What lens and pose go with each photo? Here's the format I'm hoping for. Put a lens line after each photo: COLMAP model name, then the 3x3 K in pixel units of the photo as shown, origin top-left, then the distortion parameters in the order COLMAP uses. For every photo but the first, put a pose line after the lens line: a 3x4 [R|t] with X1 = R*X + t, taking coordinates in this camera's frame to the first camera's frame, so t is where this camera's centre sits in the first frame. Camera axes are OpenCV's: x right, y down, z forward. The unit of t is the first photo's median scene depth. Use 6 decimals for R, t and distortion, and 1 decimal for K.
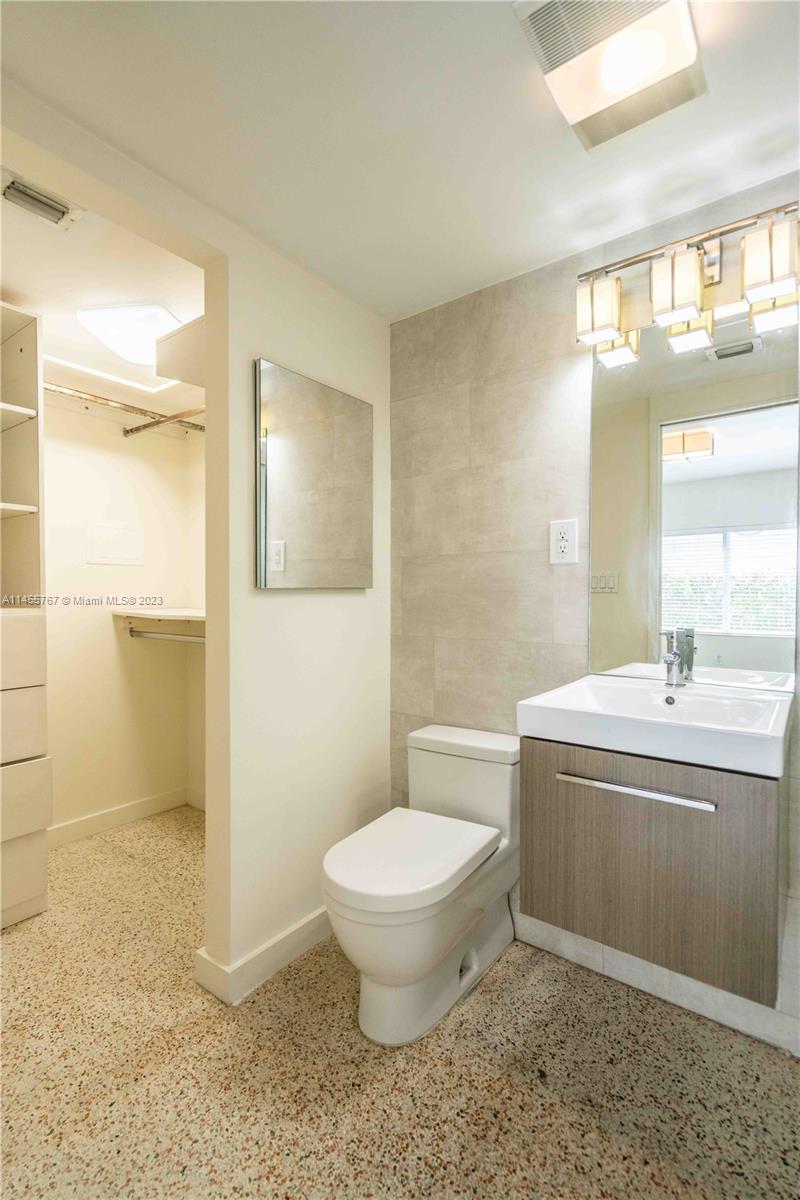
lens RADIAL K [[545.1, 0, 394.0], [0, 545.1, 602.1], [0, 0, 1]] dist [-0.001910, 0.000779]
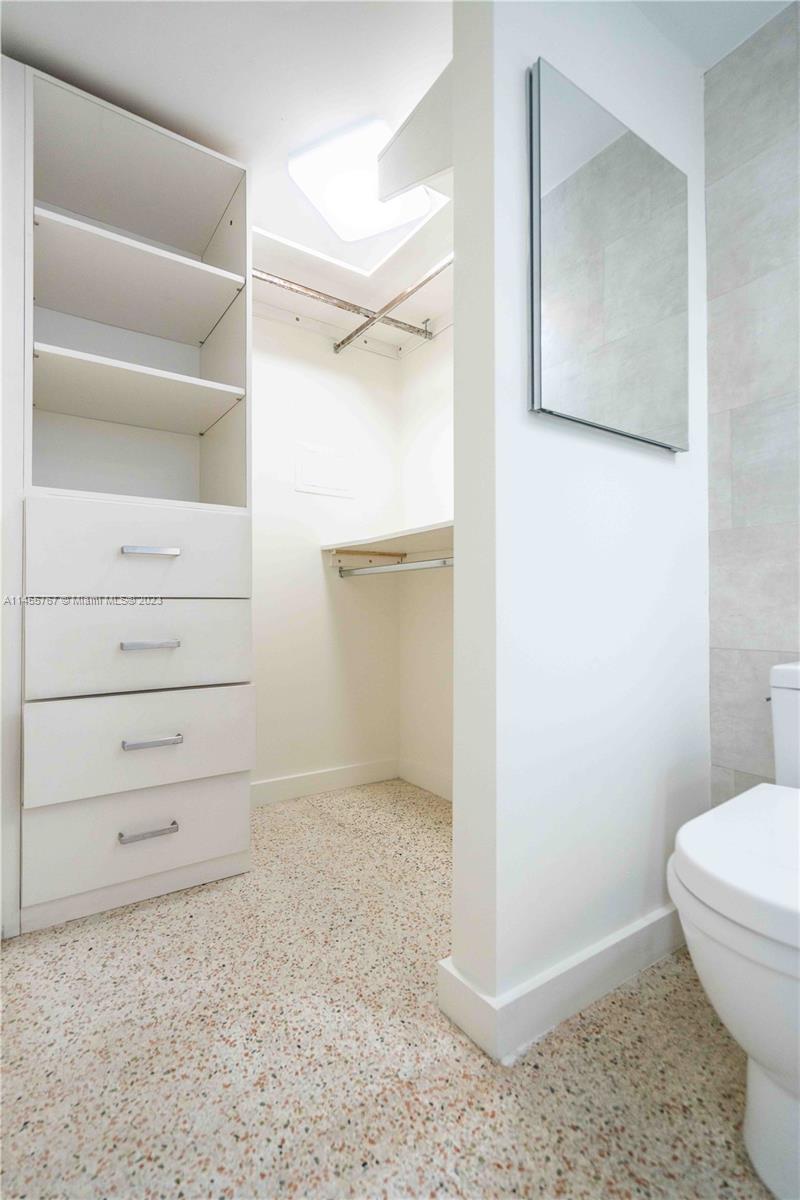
lens RADIAL K [[550.8, 0, 402.9], [0, 550.8, 613.9], [0, 0, 1]] dist [0.000353, 0.000324]
pose [[0.949278, 0.006376, -0.314373, -0.200656], [-0.008127, 0.999958, -0.004259, 0.225432], [0.314332, 0.006598, 0.949290, 0.353892]]
